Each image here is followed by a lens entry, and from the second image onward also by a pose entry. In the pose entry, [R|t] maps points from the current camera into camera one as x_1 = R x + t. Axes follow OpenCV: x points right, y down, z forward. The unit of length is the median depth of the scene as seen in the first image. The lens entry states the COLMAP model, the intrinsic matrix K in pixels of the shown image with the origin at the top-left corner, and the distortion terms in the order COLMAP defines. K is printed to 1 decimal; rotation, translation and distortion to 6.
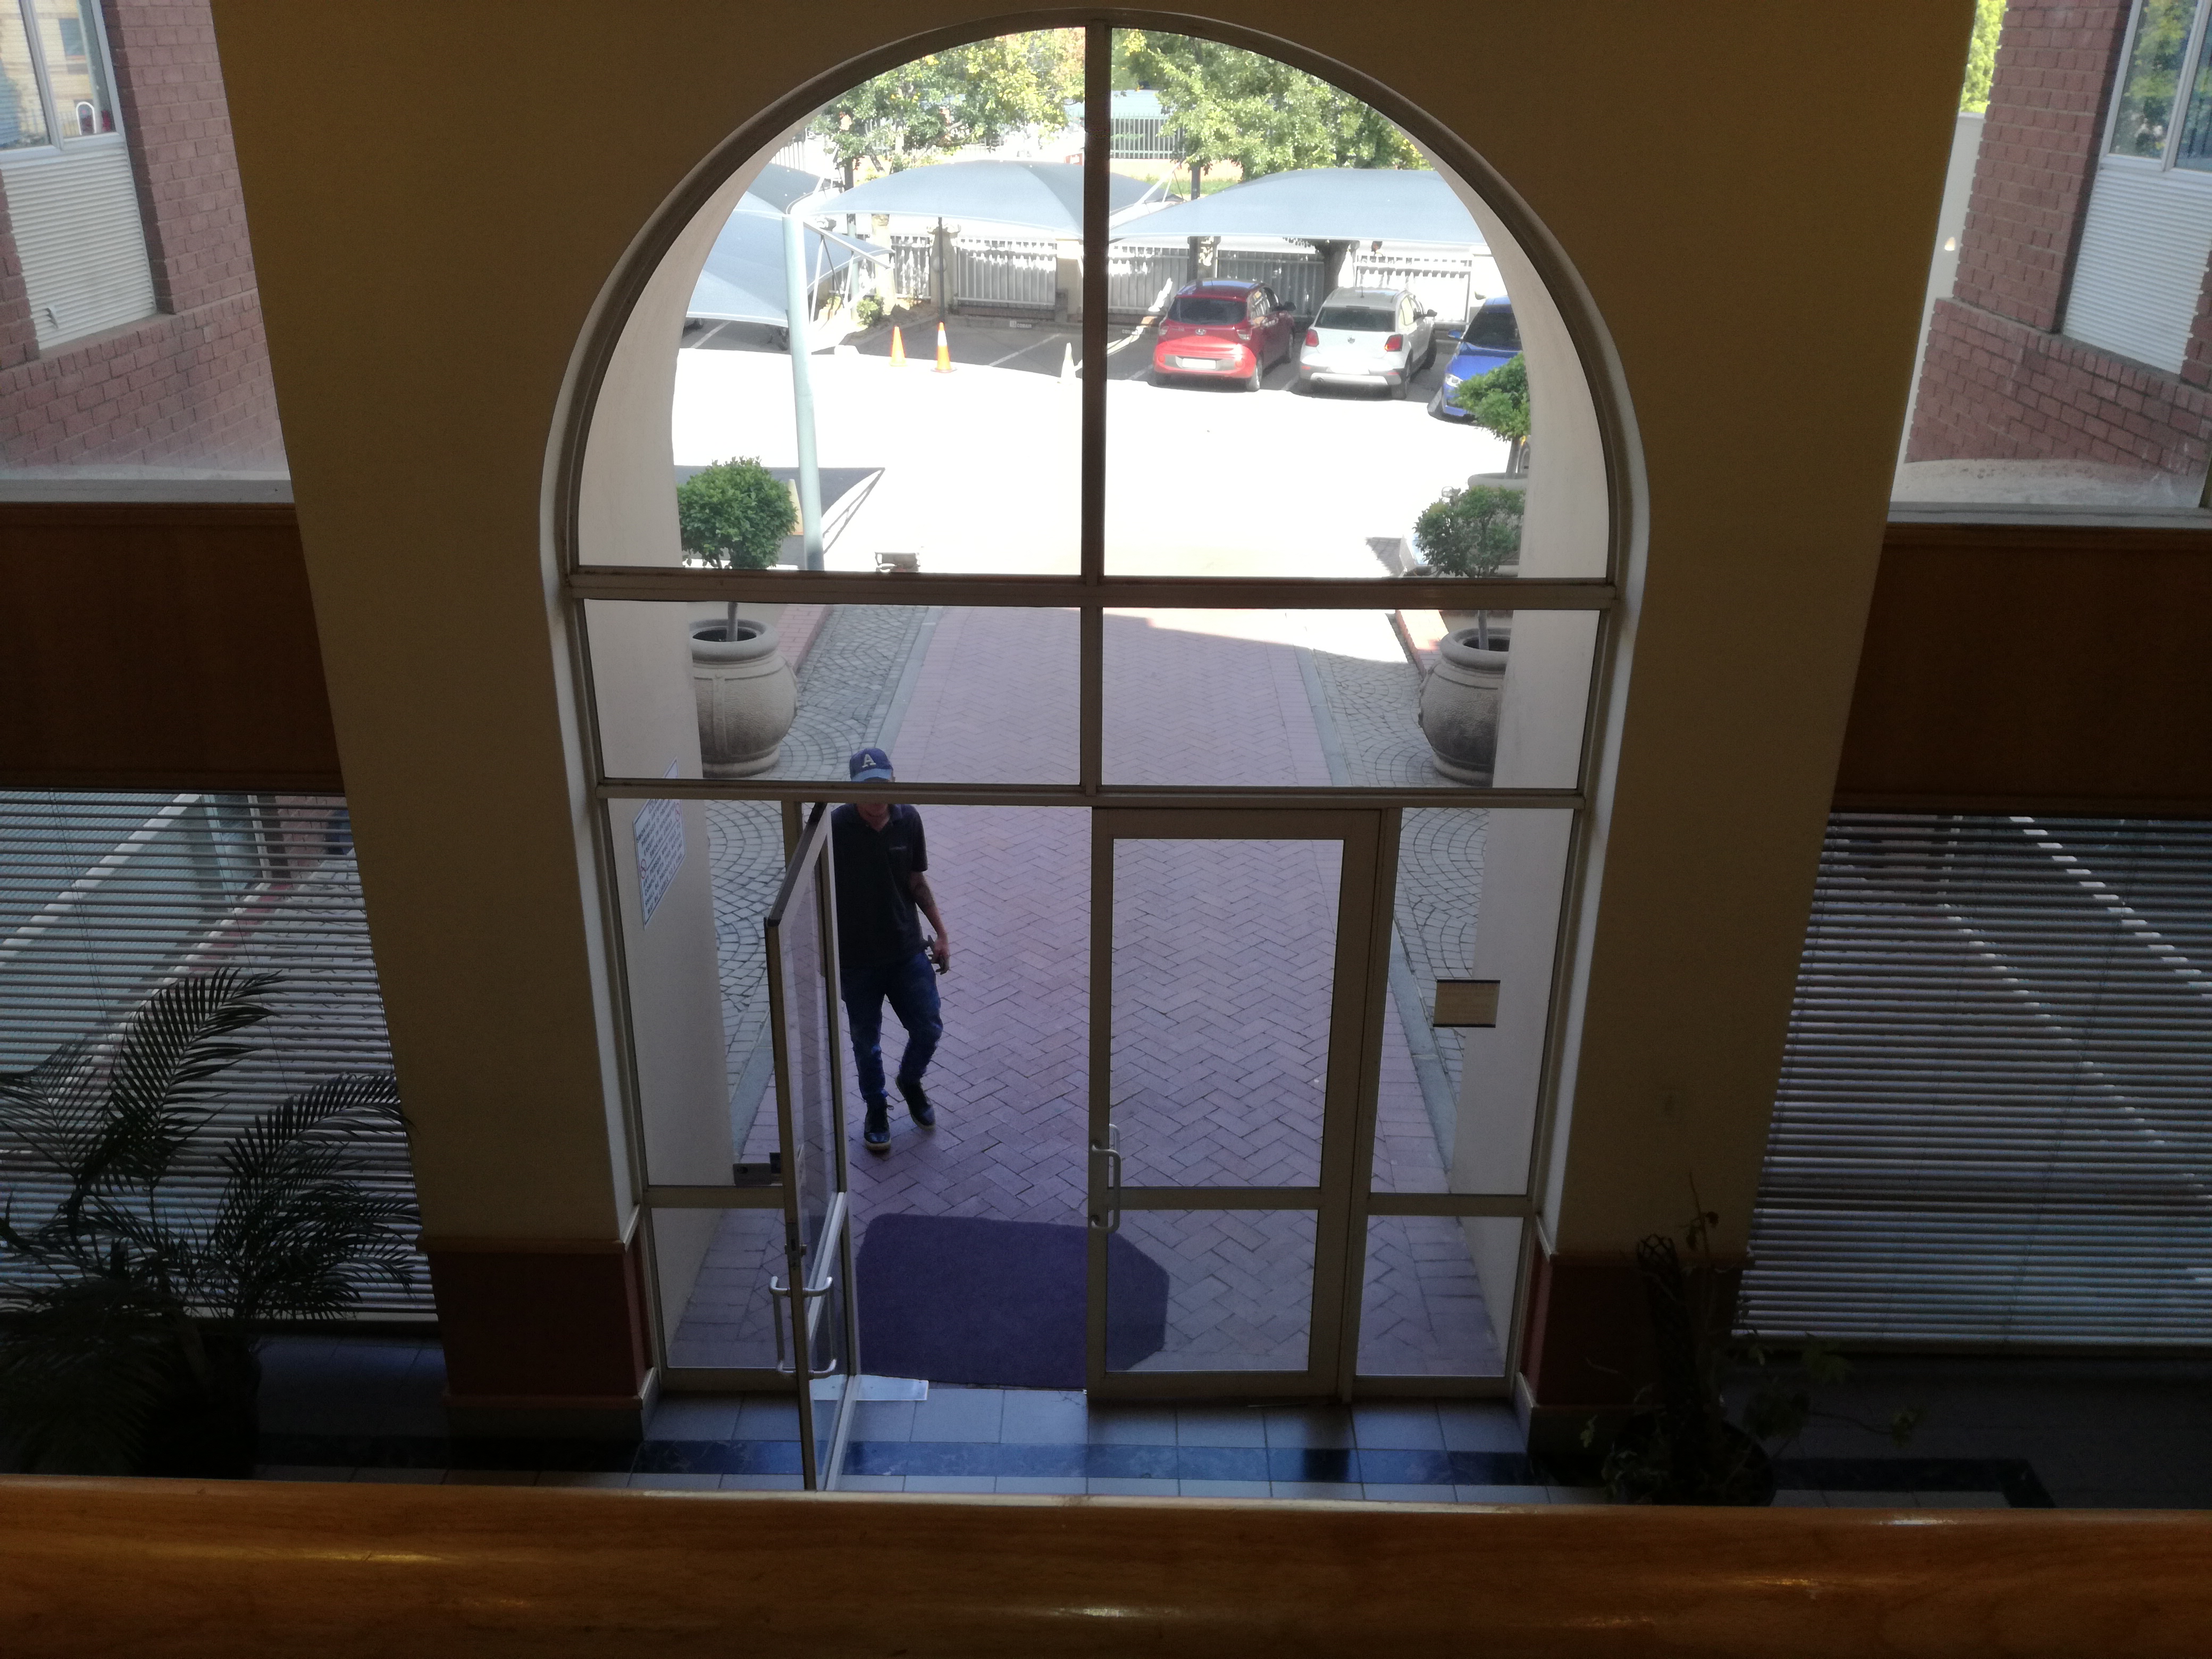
lens RADIAL K [[1836.4, 0, 1100.5], [0, 1836.4, 841.8], [0, 0, 1]] dist [0.146460, -0.289000]
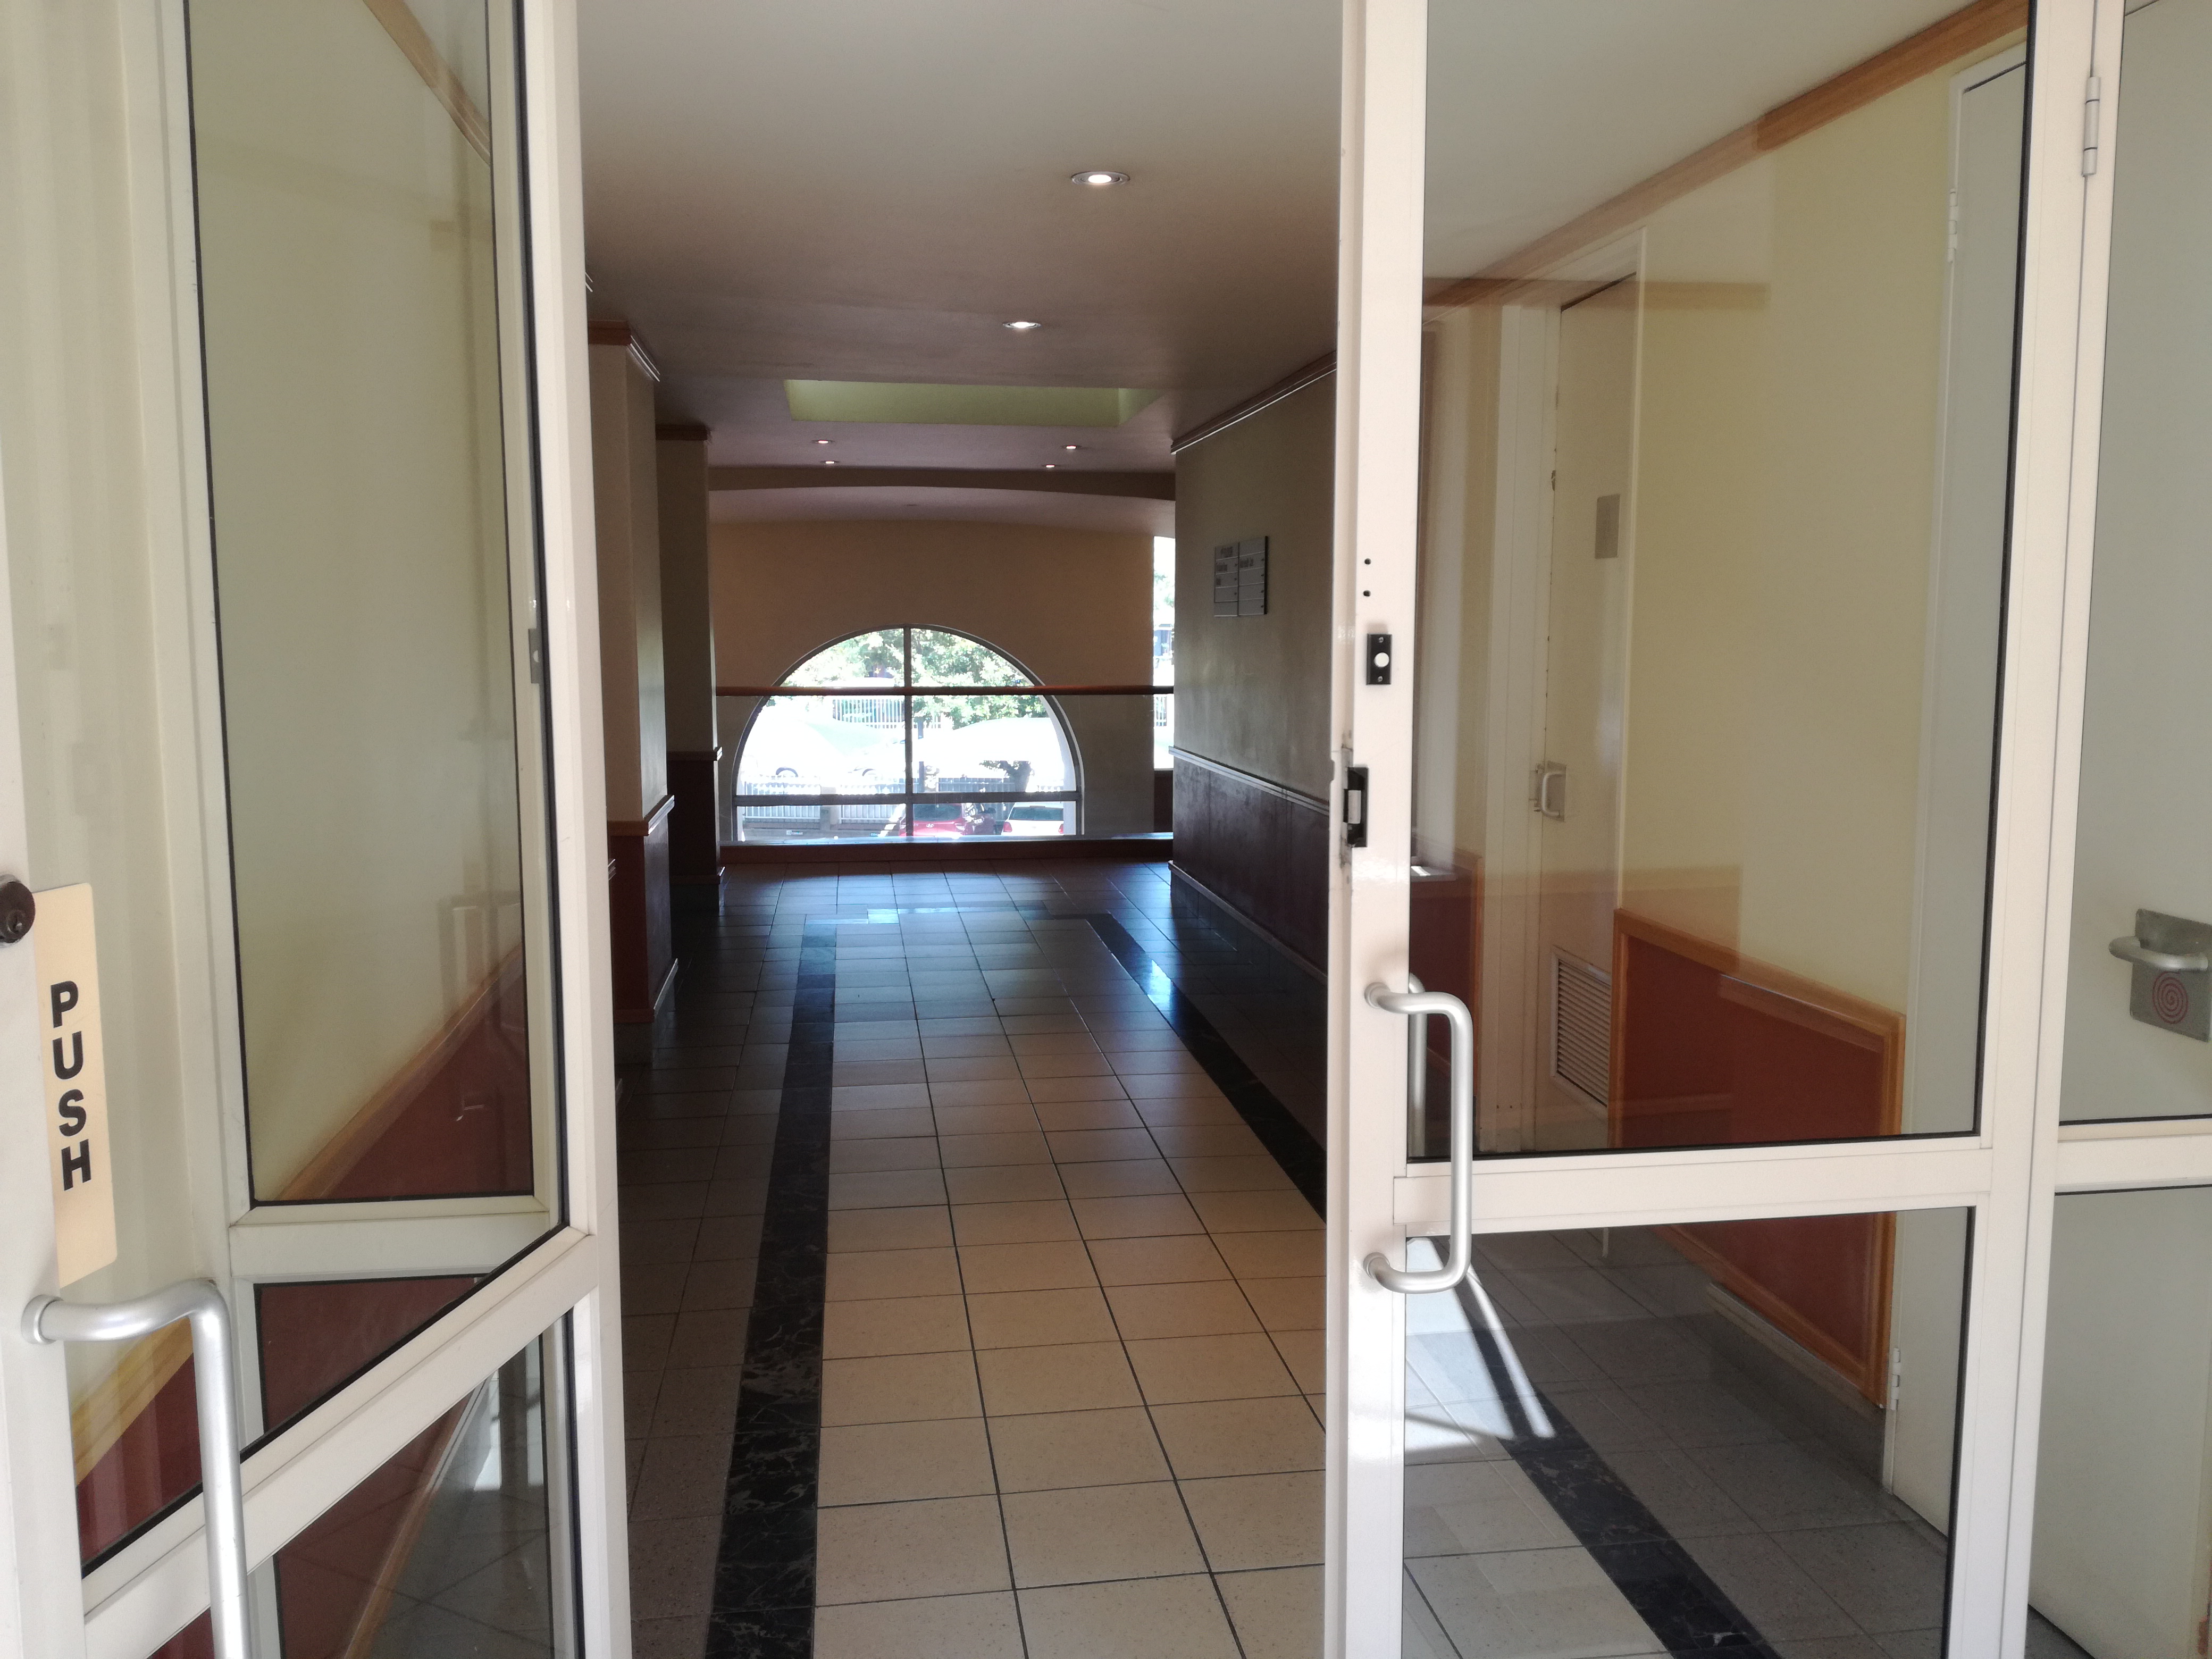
lens RADIAL K [[1836.4, 0, 1100.5], [0, 1836.4, 841.8], [0, 0, 1]] dist [0.146460, -0.289000]
pose [[0.988723, -0.030313, 0.146654, -0.022052], [0.071958, 0.955003, -0.287734, 0.141528], [-0.131333, 0.295042, 0.946415, -0.322244]]
